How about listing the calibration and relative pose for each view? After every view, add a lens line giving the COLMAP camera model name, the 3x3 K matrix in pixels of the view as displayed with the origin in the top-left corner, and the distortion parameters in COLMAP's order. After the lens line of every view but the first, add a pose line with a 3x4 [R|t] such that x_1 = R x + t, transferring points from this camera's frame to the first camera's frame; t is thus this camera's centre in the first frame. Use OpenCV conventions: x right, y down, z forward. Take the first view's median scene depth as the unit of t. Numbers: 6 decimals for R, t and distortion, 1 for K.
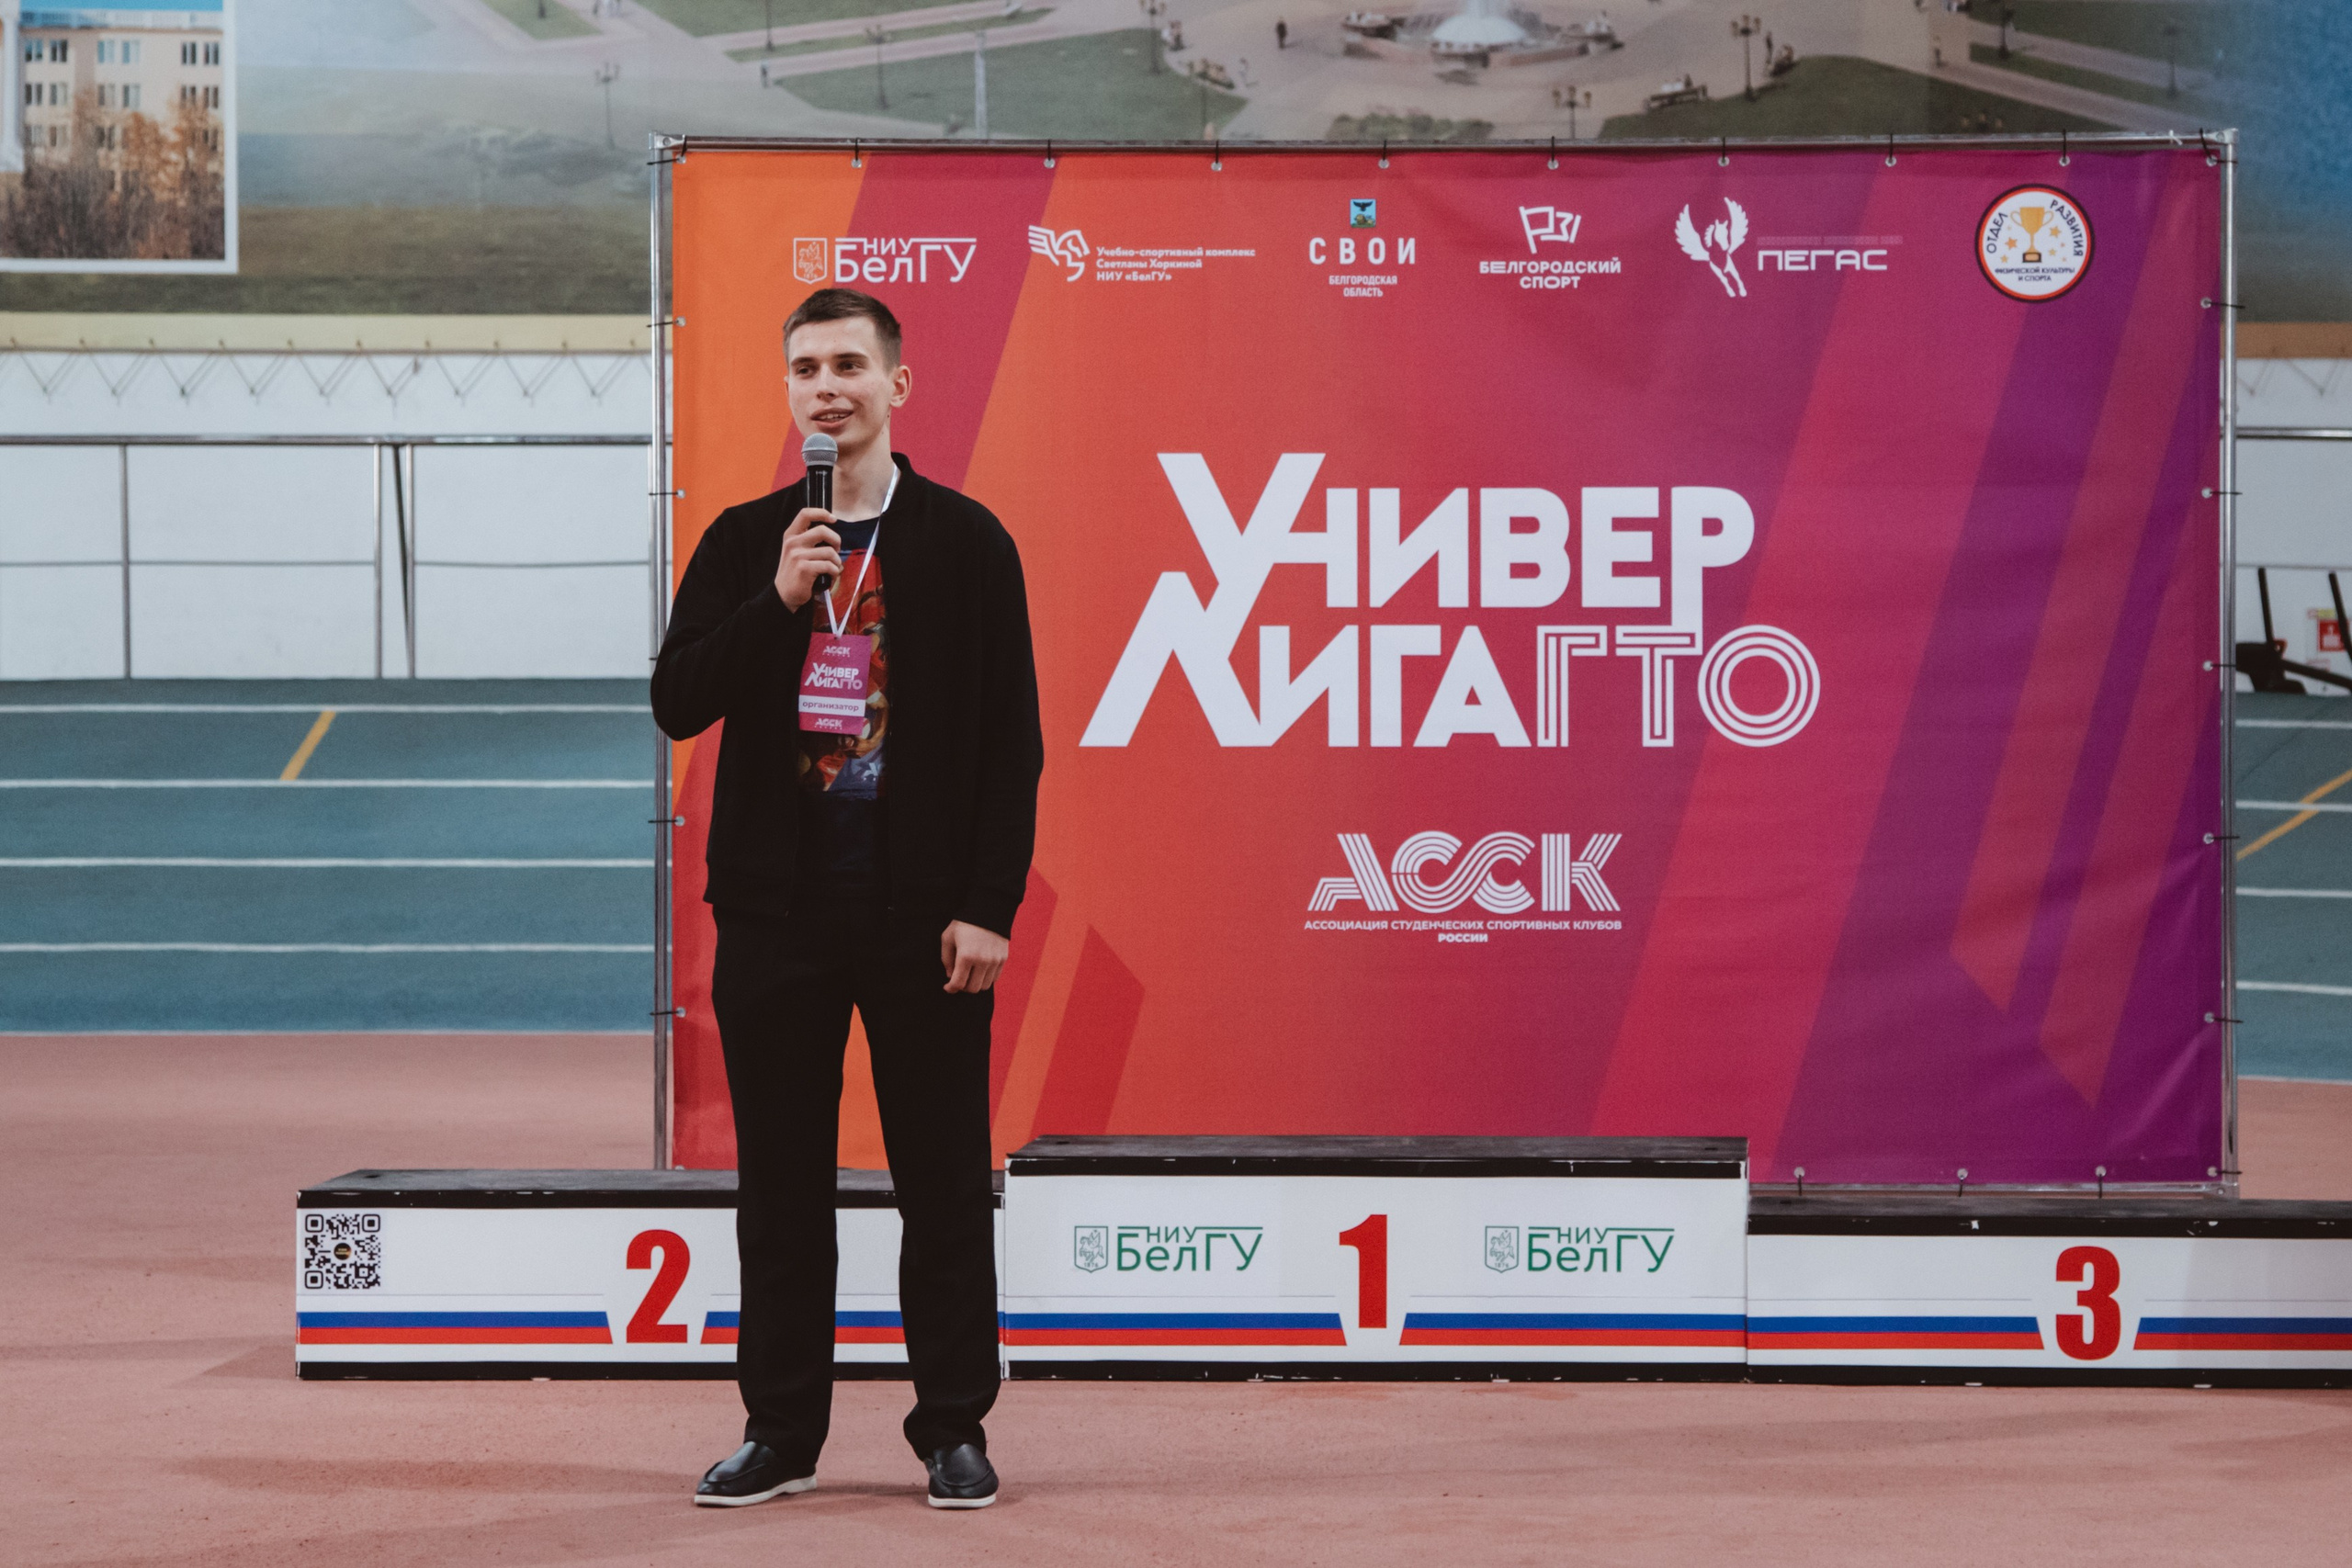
lens RADIAL K [[6305.2, 0, 1342.1], [0, 6305.2, 792.2], [0, 0, 1]] dist [0.144183, 0.759399]
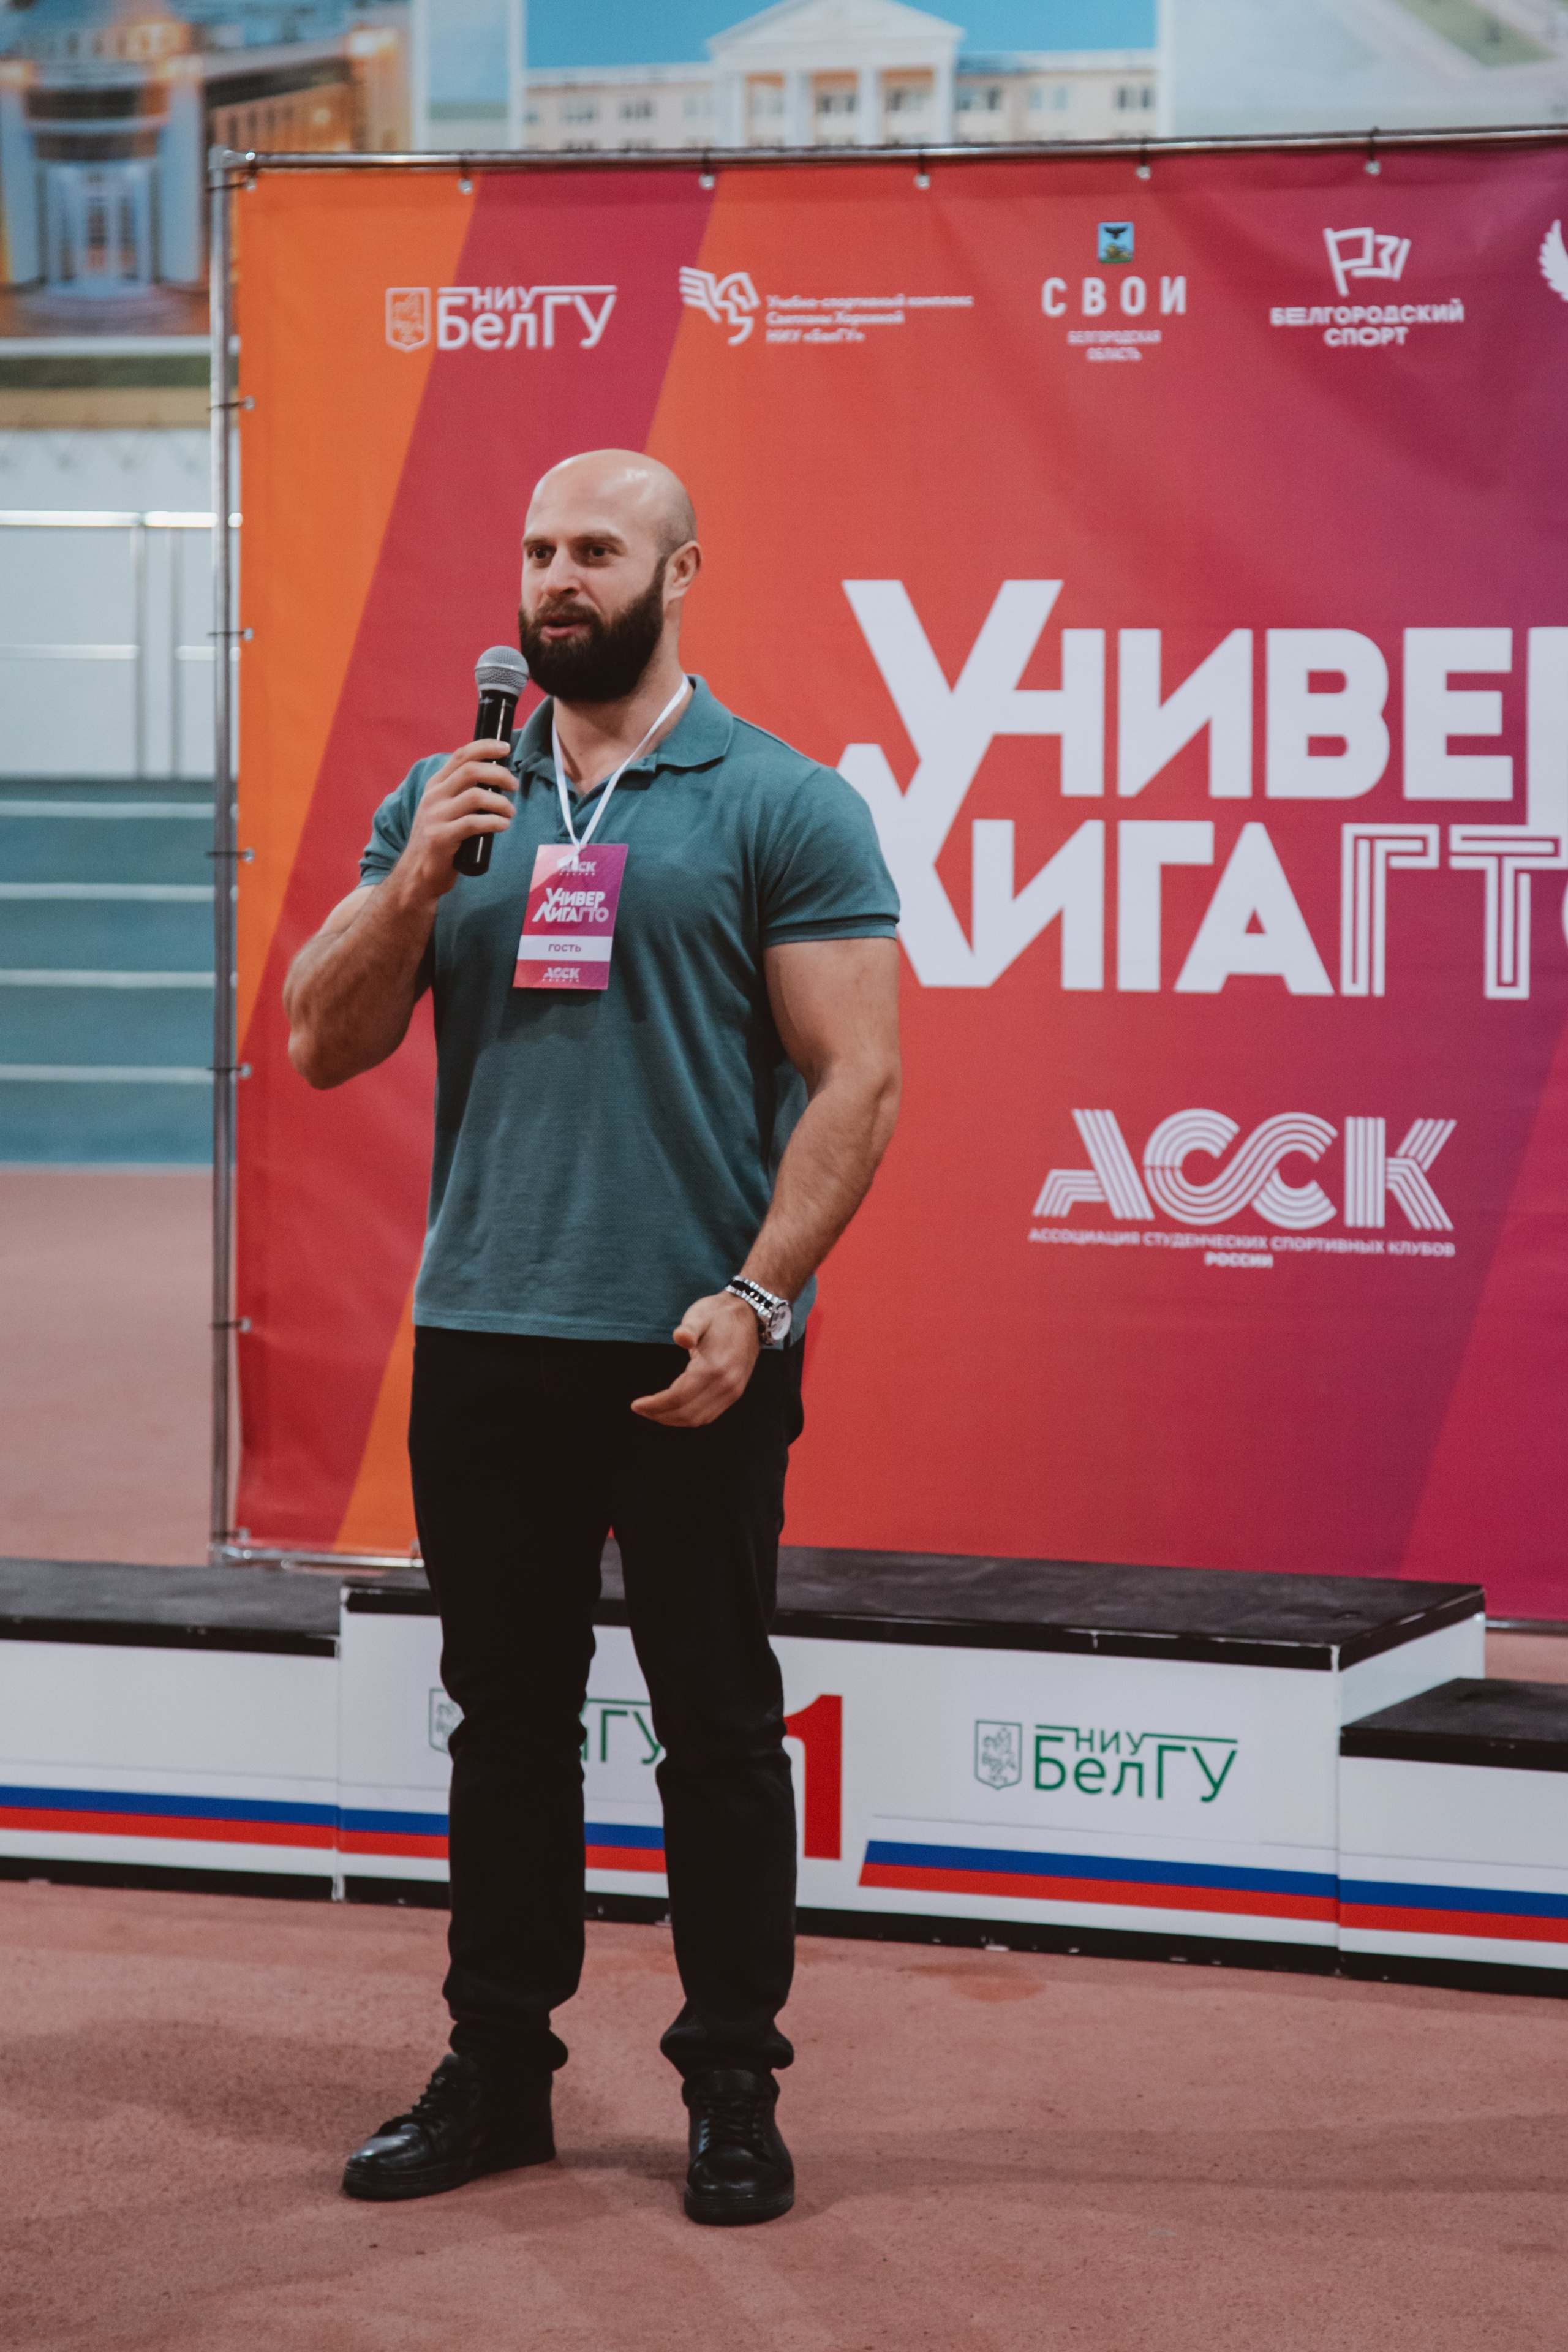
lens RADIAL K [[6356.4, 0, 897.6], [0, 6356.4, 1020.1], [0, 0, 1]] dist [0.349581, -0.317570]
pose [[0.955340, 0.019675, -0.294852, 0.194605], [-0.012001, 0.999541, 0.027815, -0.023700], [0.295264, -0.023034, 0.955138, 0.300496]]
